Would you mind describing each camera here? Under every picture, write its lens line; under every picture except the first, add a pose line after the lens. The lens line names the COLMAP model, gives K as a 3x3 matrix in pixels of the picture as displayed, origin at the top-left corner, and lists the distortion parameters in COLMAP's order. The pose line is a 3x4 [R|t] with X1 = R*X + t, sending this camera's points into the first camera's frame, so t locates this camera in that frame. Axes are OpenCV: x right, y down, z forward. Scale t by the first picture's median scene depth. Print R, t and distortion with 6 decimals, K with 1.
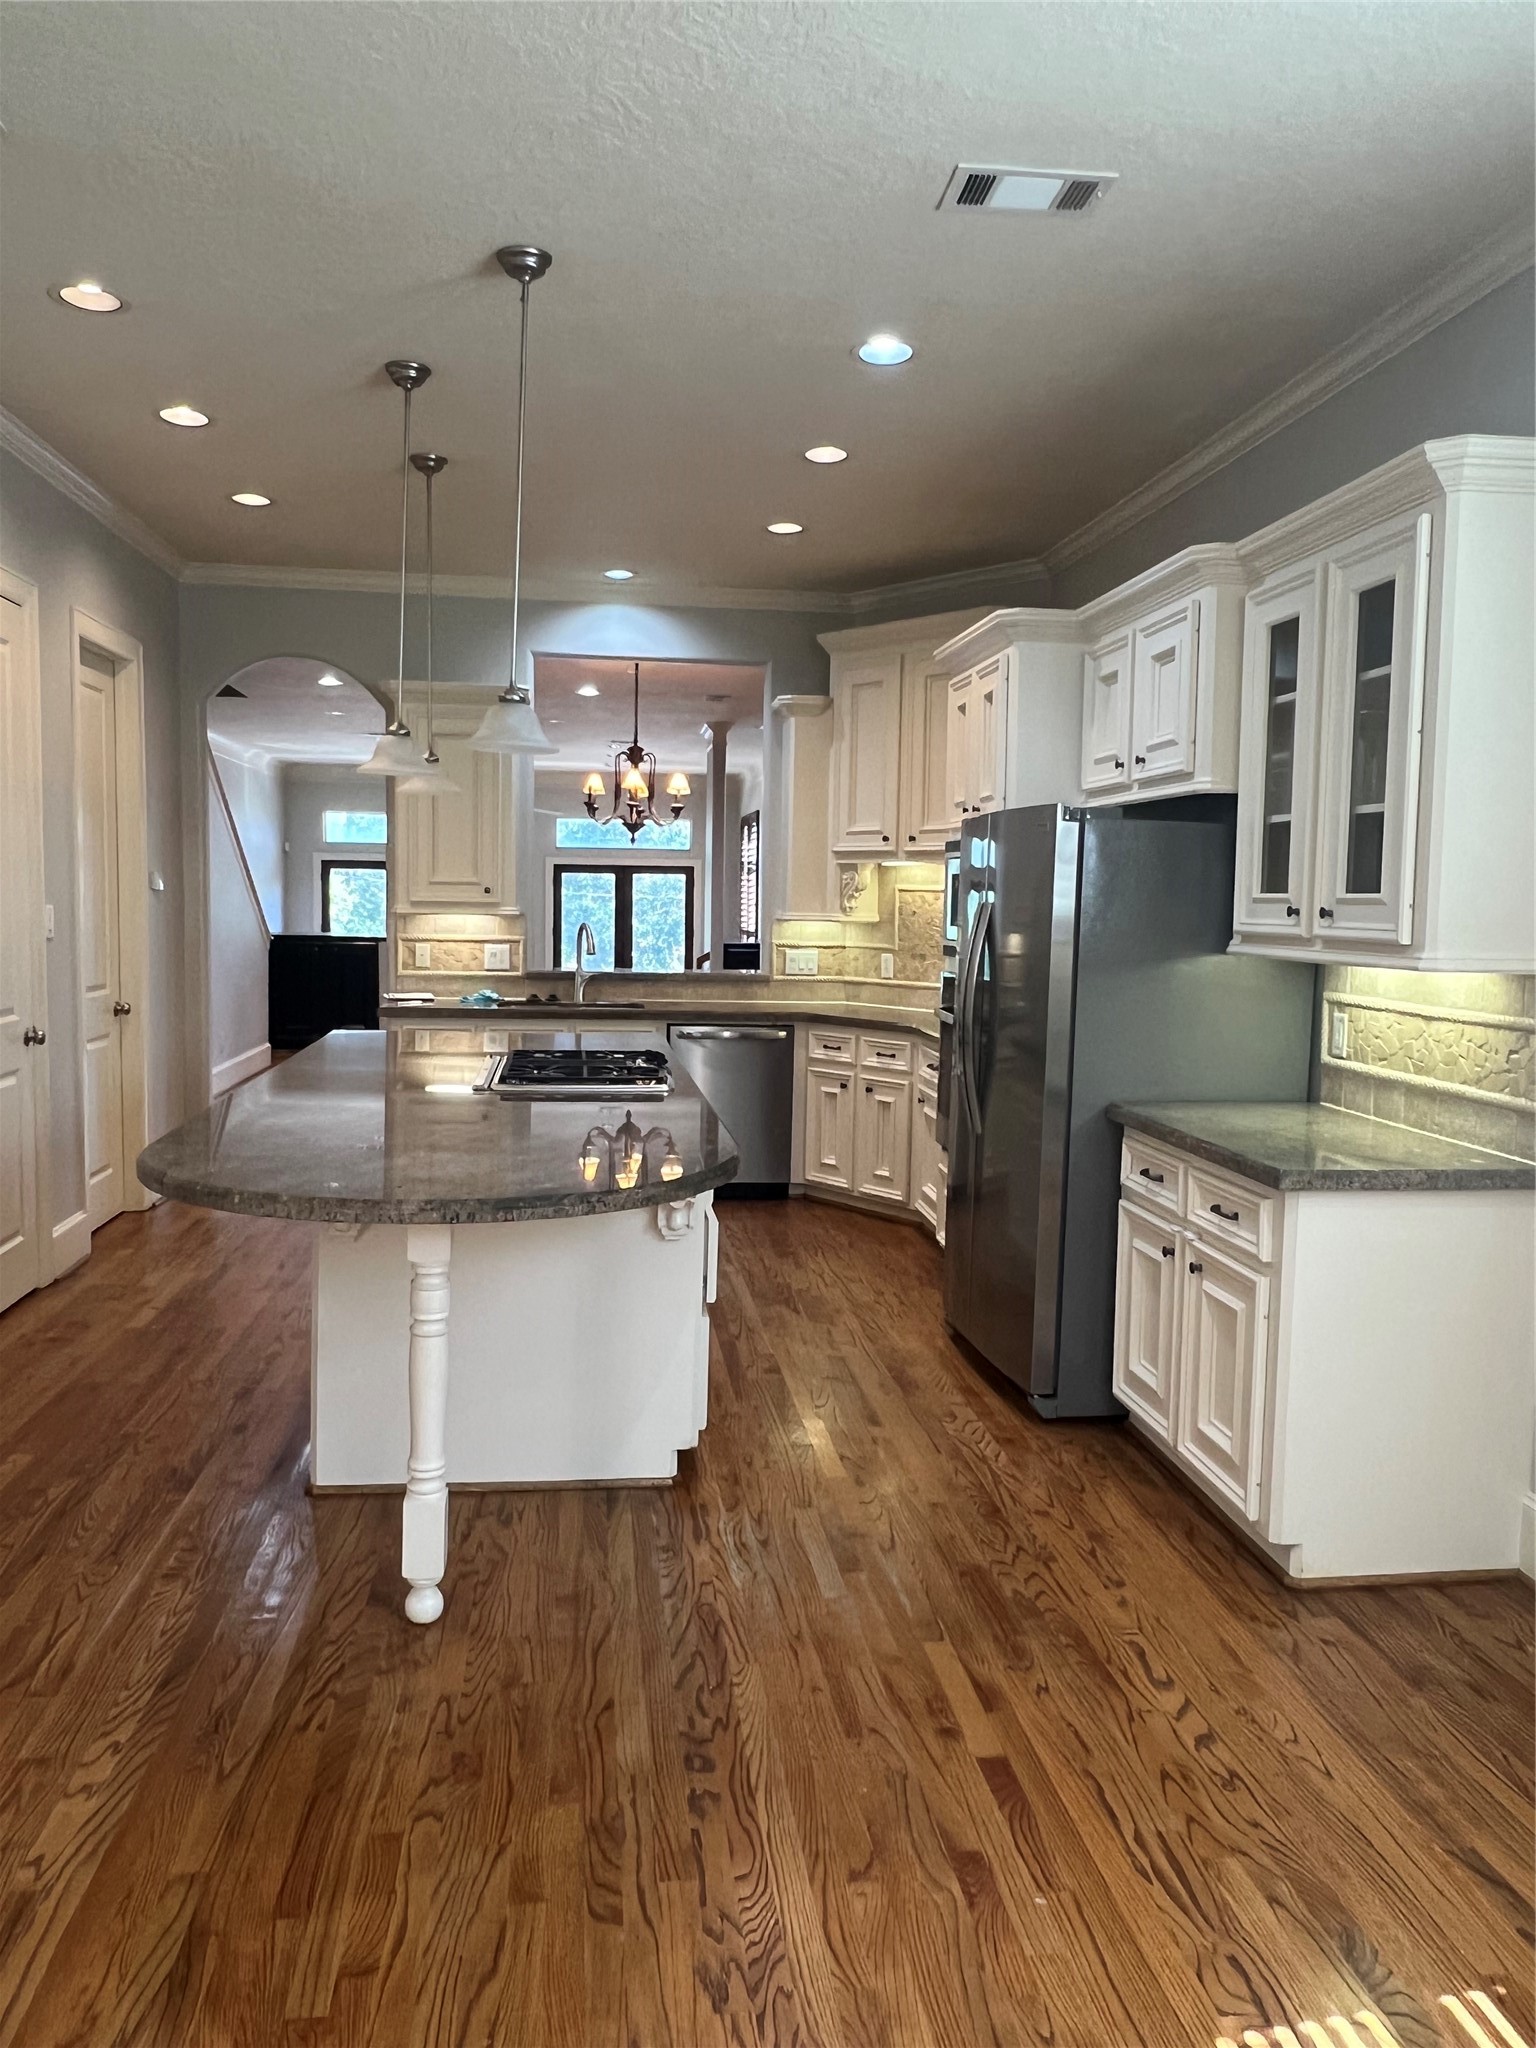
lens RADIAL K [[1439.7, 0, 772.0], [0, 1439.7, 1019.4], [0, 0, 1]] dist [-0.001822, -0.001751]
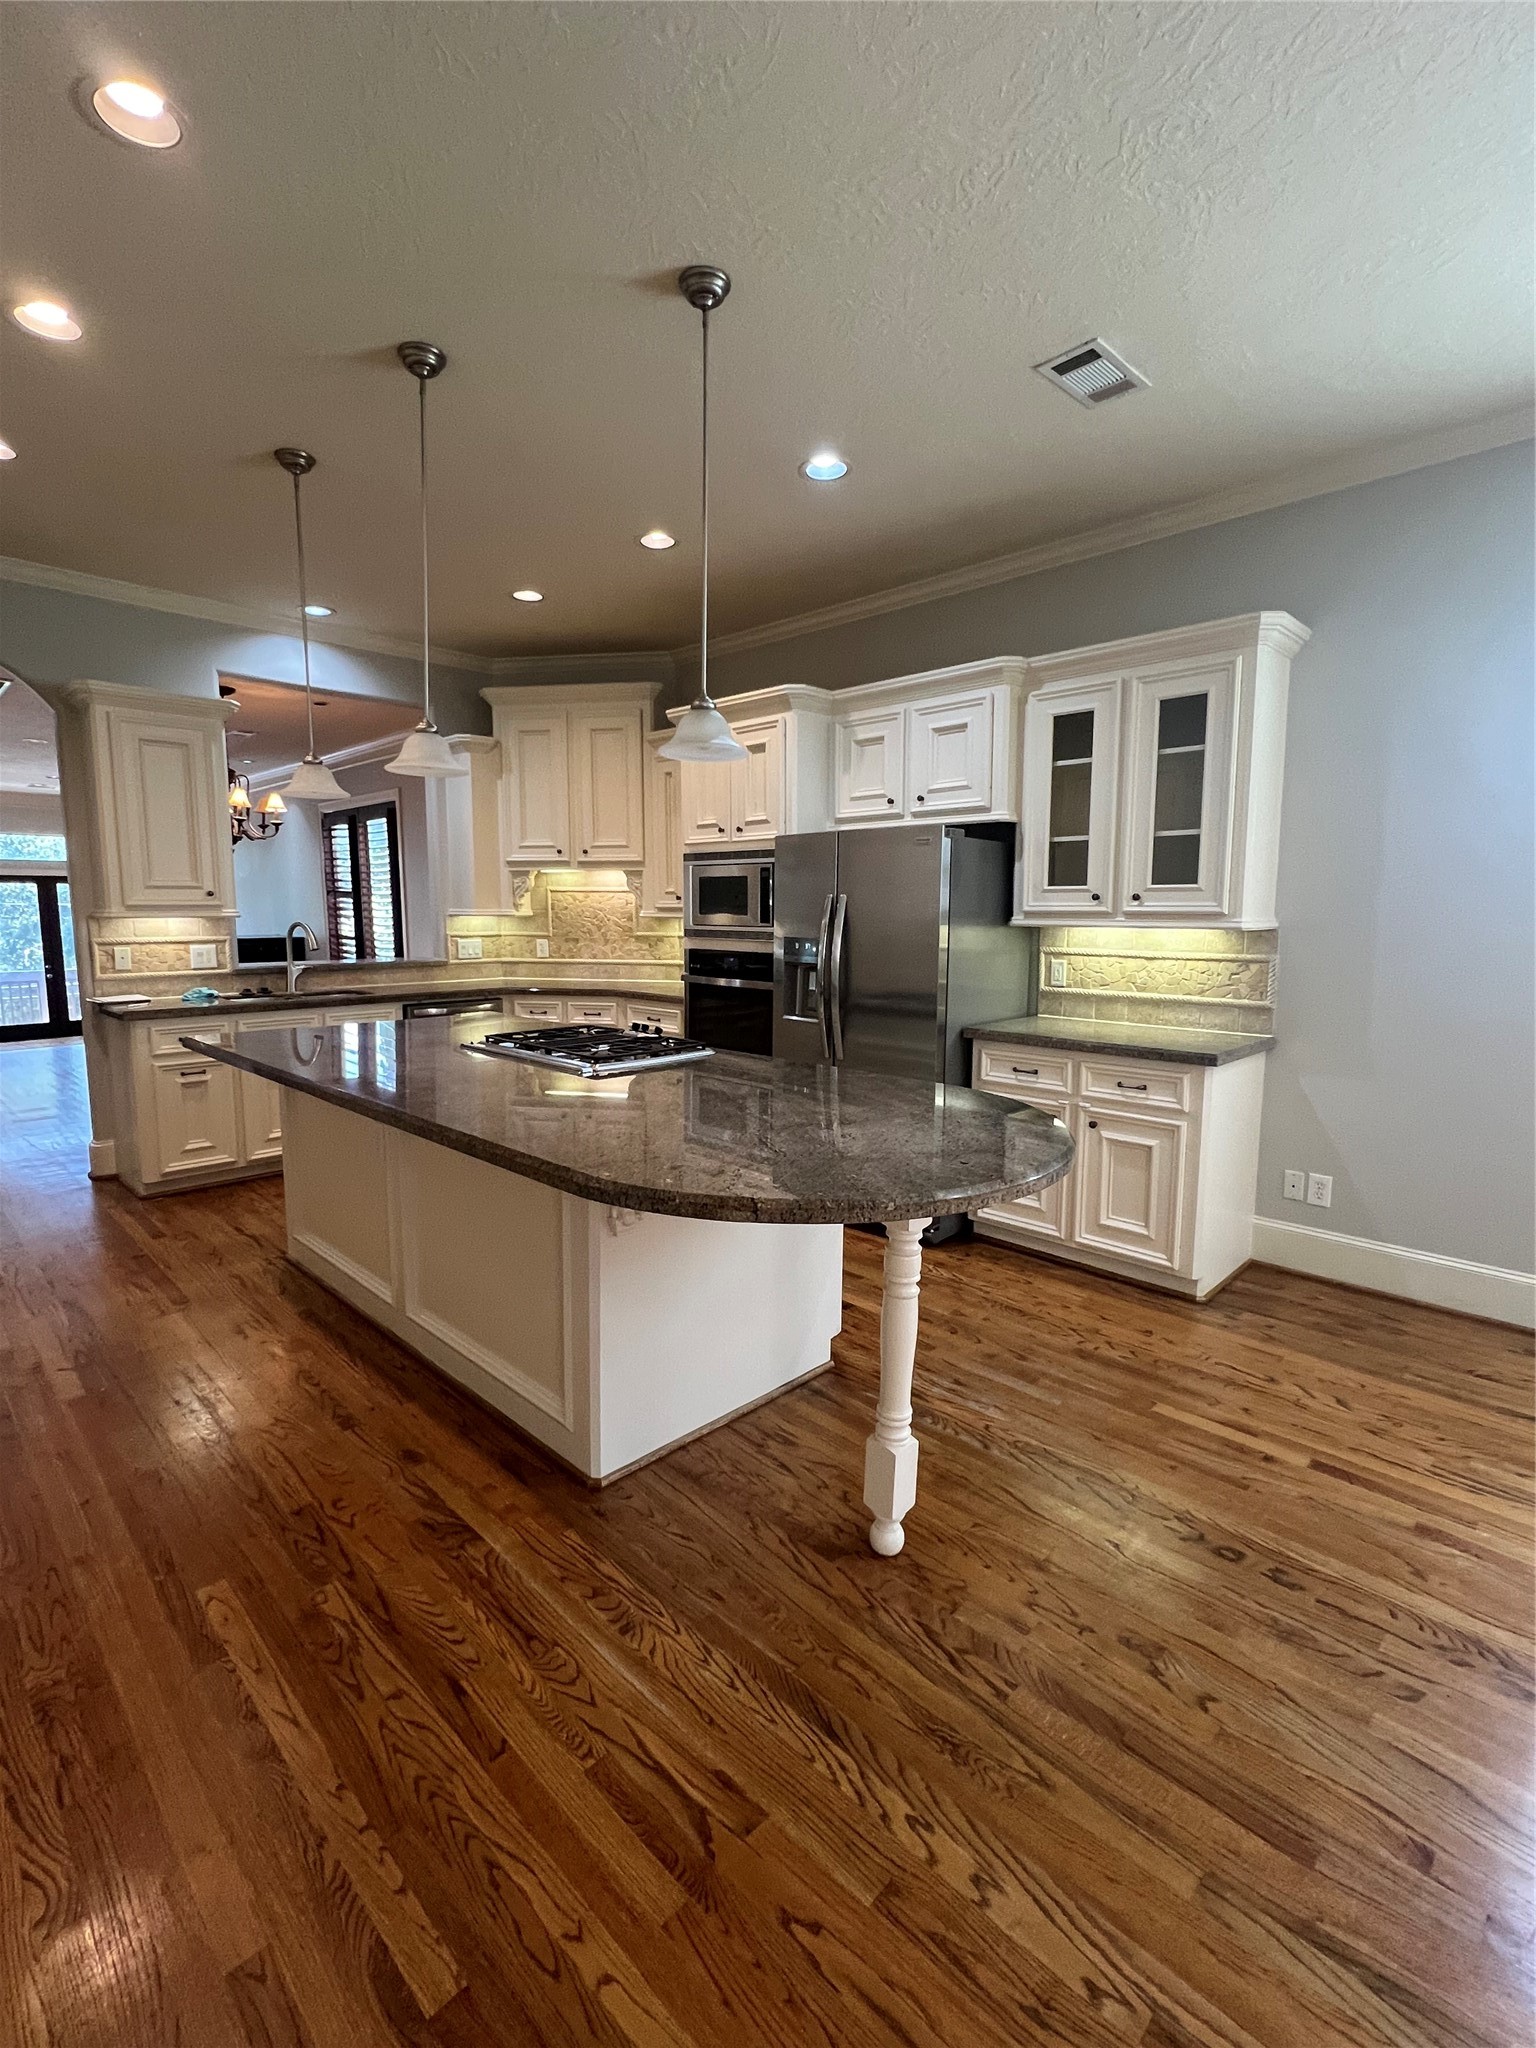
lens RADIAL K [[918.0, 0, 768.7], [0, 918.0, 1018.6], [0, 0, 1]] dist [-0.001559, -0.000345]
pose [[0.790252, -0.091261, 0.605948, -0.528560], [0.064542, 0.995744, 0.065795, -0.028539], [-0.609374, -0.012886, 0.792778, 0.381651]]
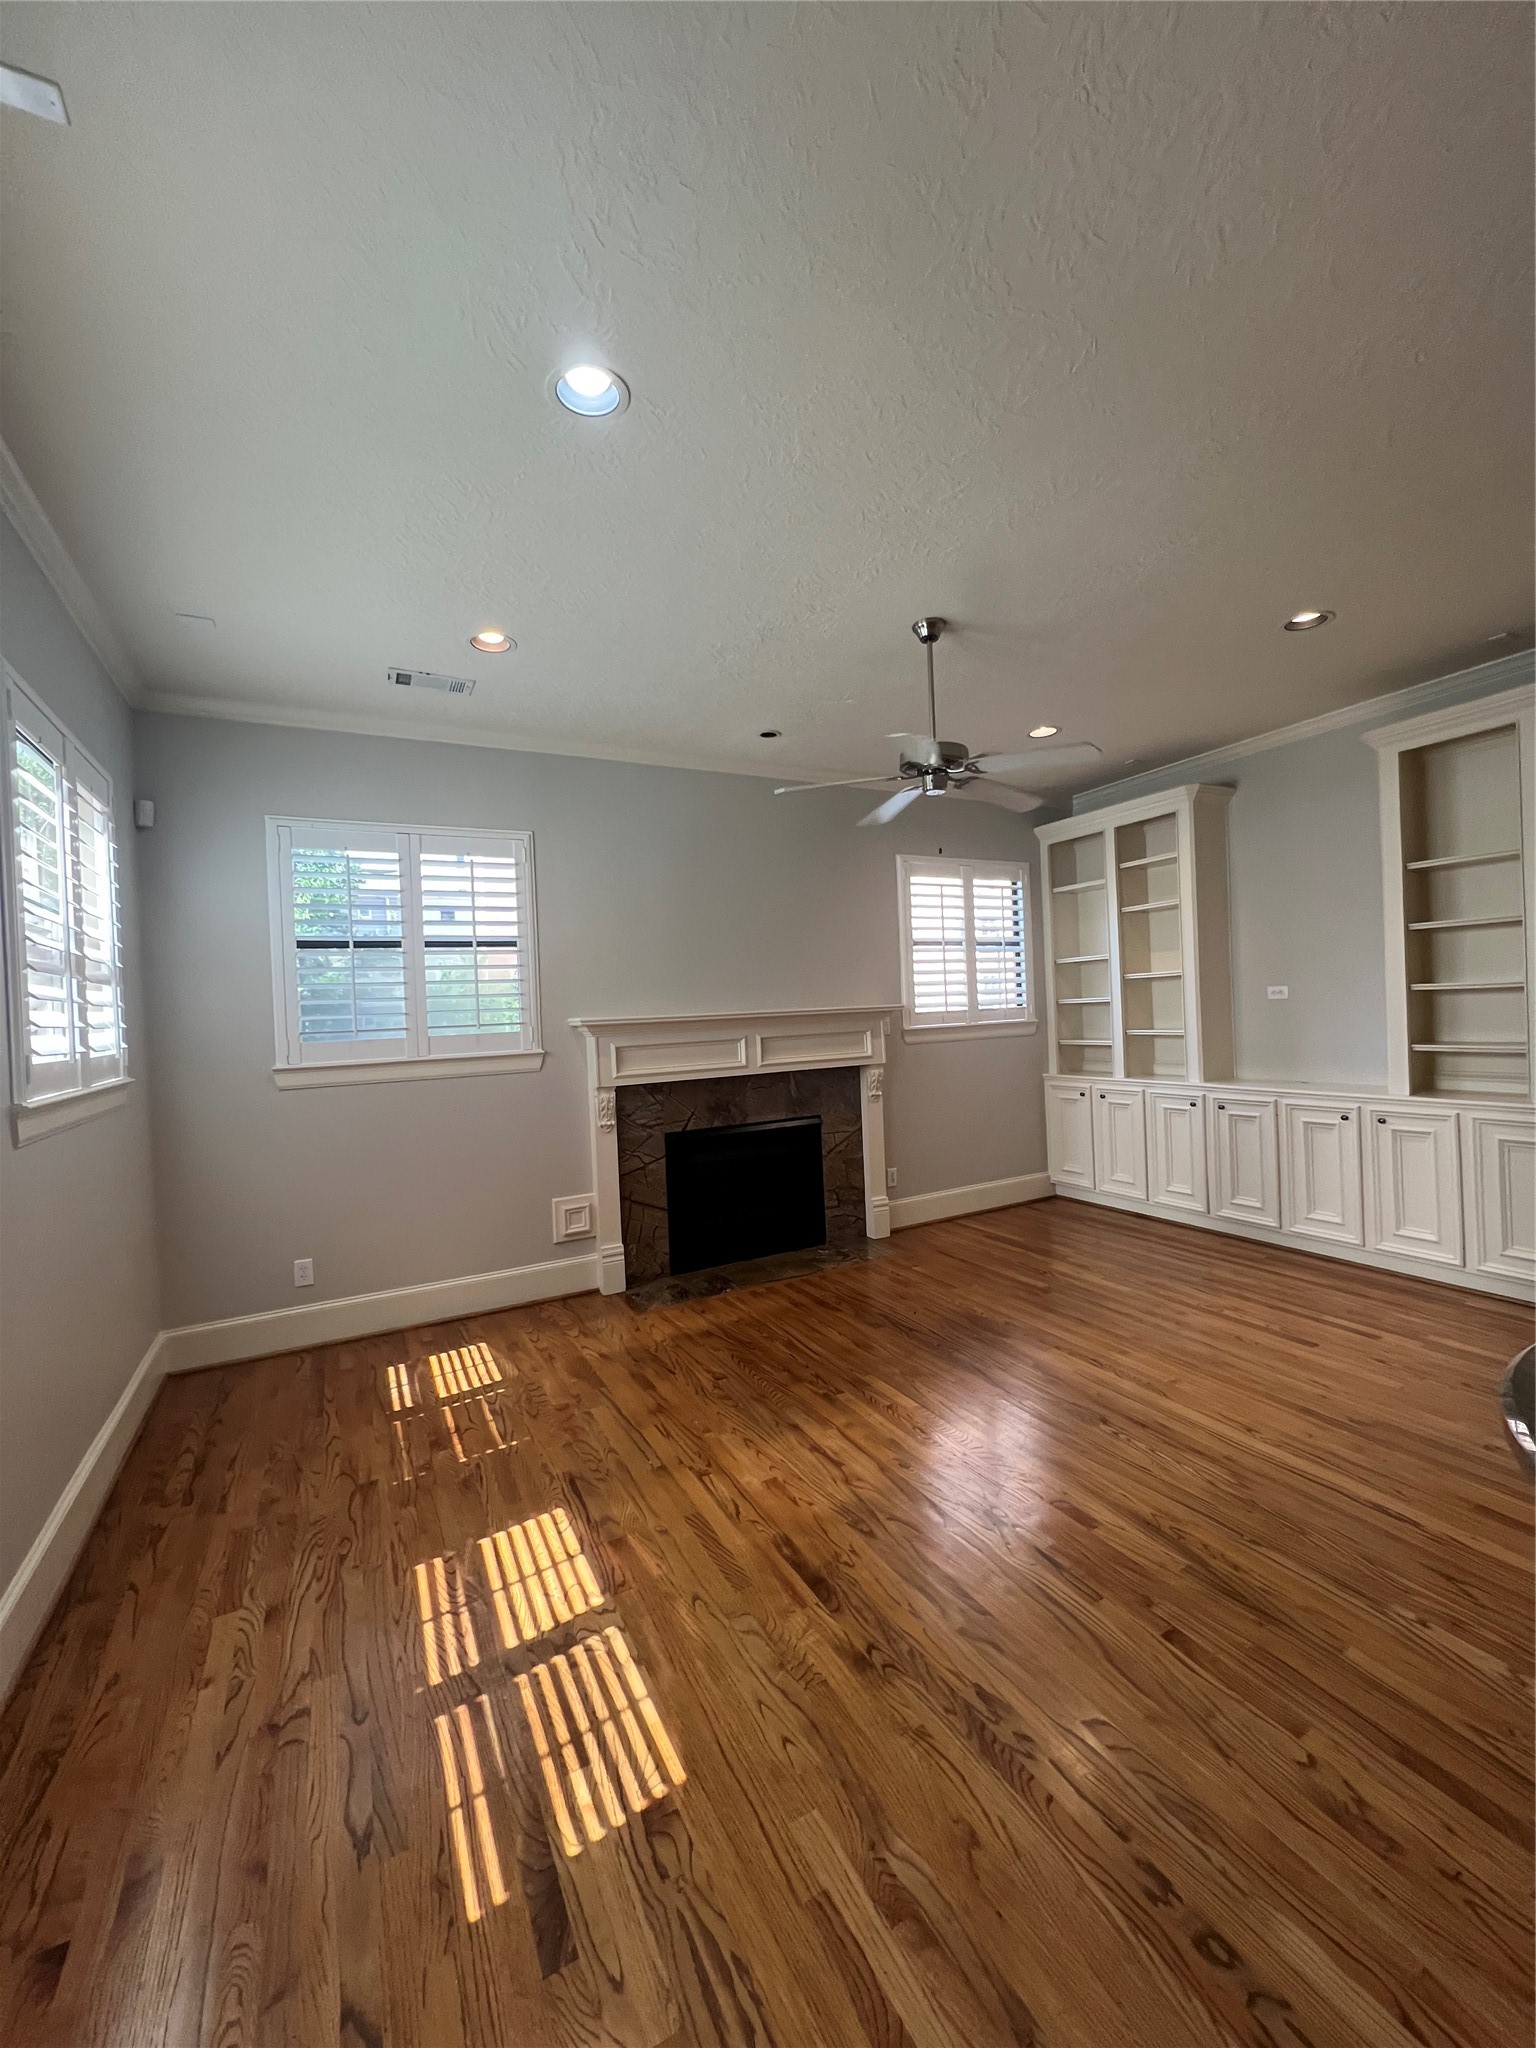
lens RADIAL K [[815.6, 0, 766.8], [0, 815.6, 1020.6], [0, 0, 1]] dist [-0.000762, -0.000219]
pose [[-0.937721, 0.026142, -0.346404, 0.239151], [-0.002328, 0.996669, 0.081518, -0.069176], [0.347381, 0.077247, -0.934537, 0.844830]]
